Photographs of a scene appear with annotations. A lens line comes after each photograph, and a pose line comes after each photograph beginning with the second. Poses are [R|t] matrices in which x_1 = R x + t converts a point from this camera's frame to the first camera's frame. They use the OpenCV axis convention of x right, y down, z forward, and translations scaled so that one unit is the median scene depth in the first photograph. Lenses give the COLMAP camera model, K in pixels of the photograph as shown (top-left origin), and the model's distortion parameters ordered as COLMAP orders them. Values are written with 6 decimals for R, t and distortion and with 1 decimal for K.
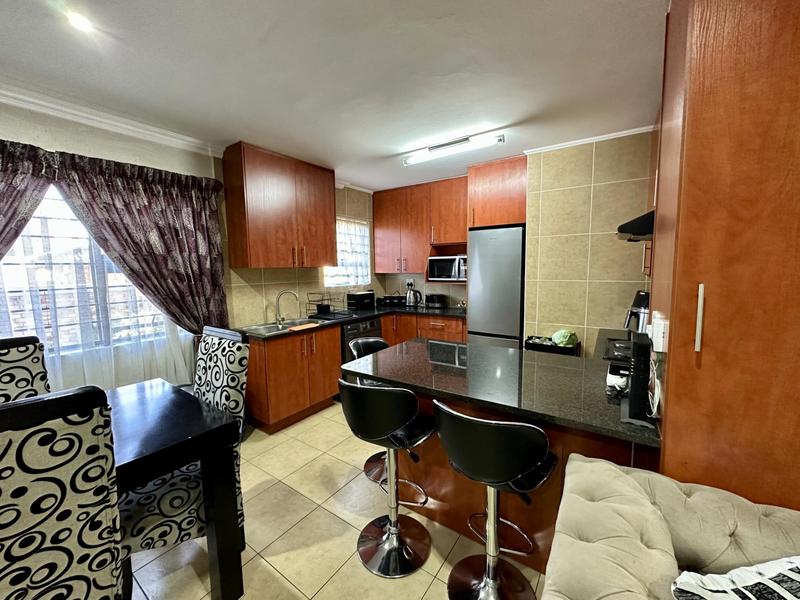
lens RADIAL K [[319.9, 0, 403.6], [0, 319.9, 297.1], [0, 0, 1]] dist [-0.001928, -0.000636]
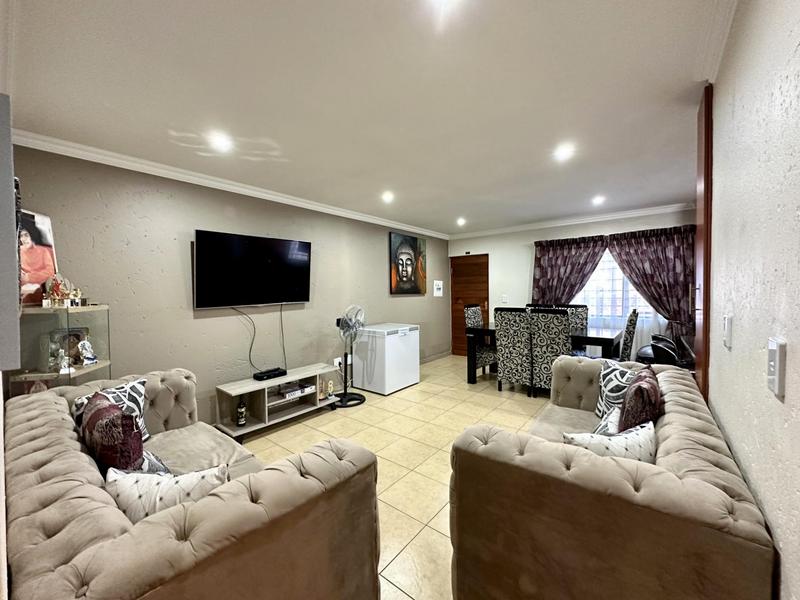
lens RADIAL K [[319.9, 0, 401.6], [0, 319.9, 298.4], [0, 0, 1]] dist [-0.001928, -0.000636]
pose [[-0.067578, 0.044271, -0.996731, 1.068008], [-0.080387, 0.995526, 0.049668, 0.030251], [0.994470, 0.083480, -0.063717, -0.285989]]
